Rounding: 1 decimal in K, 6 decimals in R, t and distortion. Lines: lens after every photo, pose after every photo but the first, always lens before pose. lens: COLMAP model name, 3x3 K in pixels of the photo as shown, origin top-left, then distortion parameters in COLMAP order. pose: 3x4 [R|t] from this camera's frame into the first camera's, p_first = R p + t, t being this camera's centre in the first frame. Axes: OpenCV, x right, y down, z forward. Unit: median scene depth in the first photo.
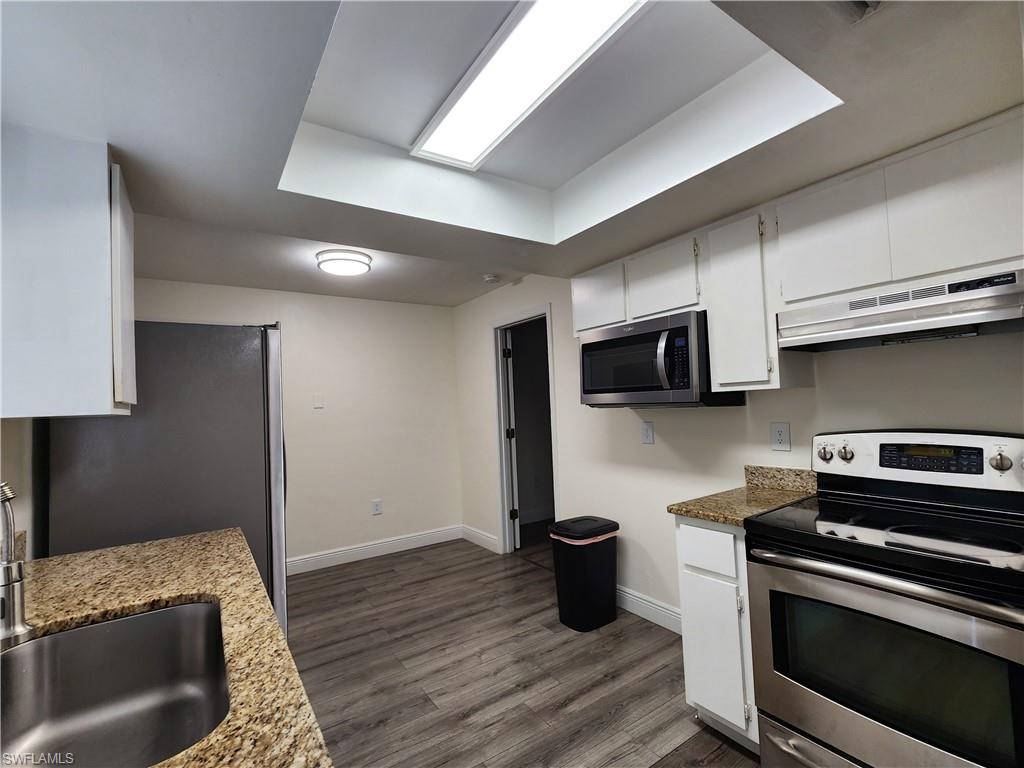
lens RADIAL K [[462.5, 0, 505.9], [0, 462.5, 387.7], [0, 0, 1]] dist [0.001318, 0.002171]
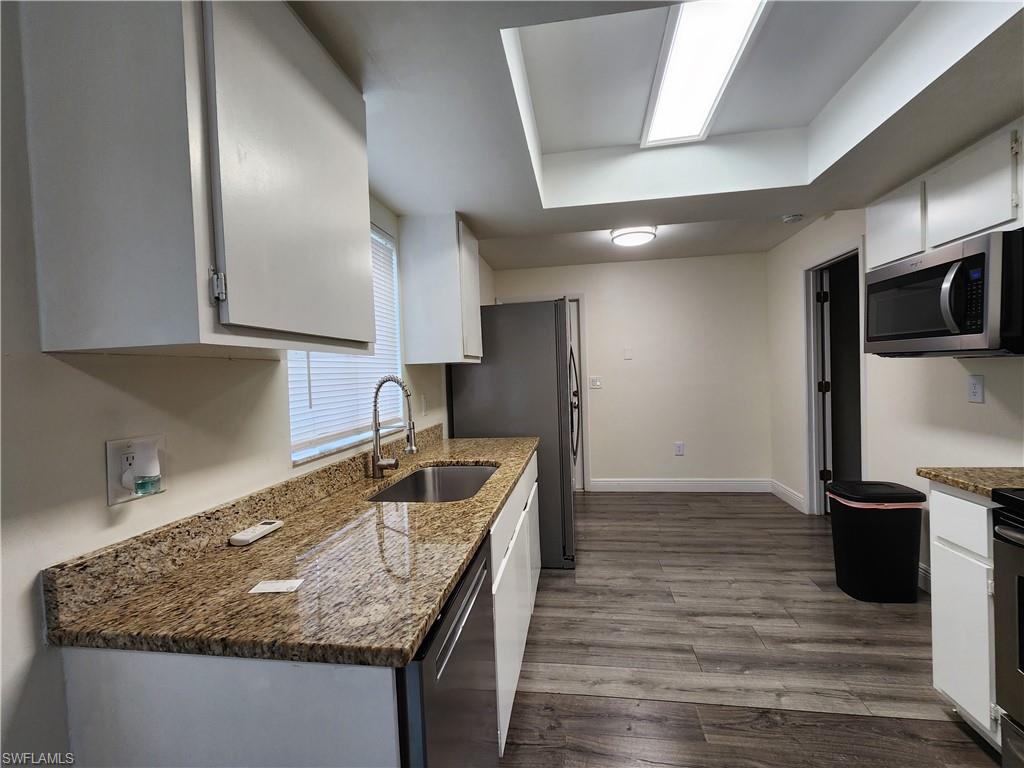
lens RADIAL K [[462.5, 0, 511.6], [0, 462.5, 383.9], [0, 0, 1]] dist [0.001318, 0.002171]
pose [[0.738813, 0.033591, -0.673073, 0.269368], [0.030703, 0.996042, 0.083412, -0.001196], [0.673211, -0.082291, 0.734857, -0.115947]]
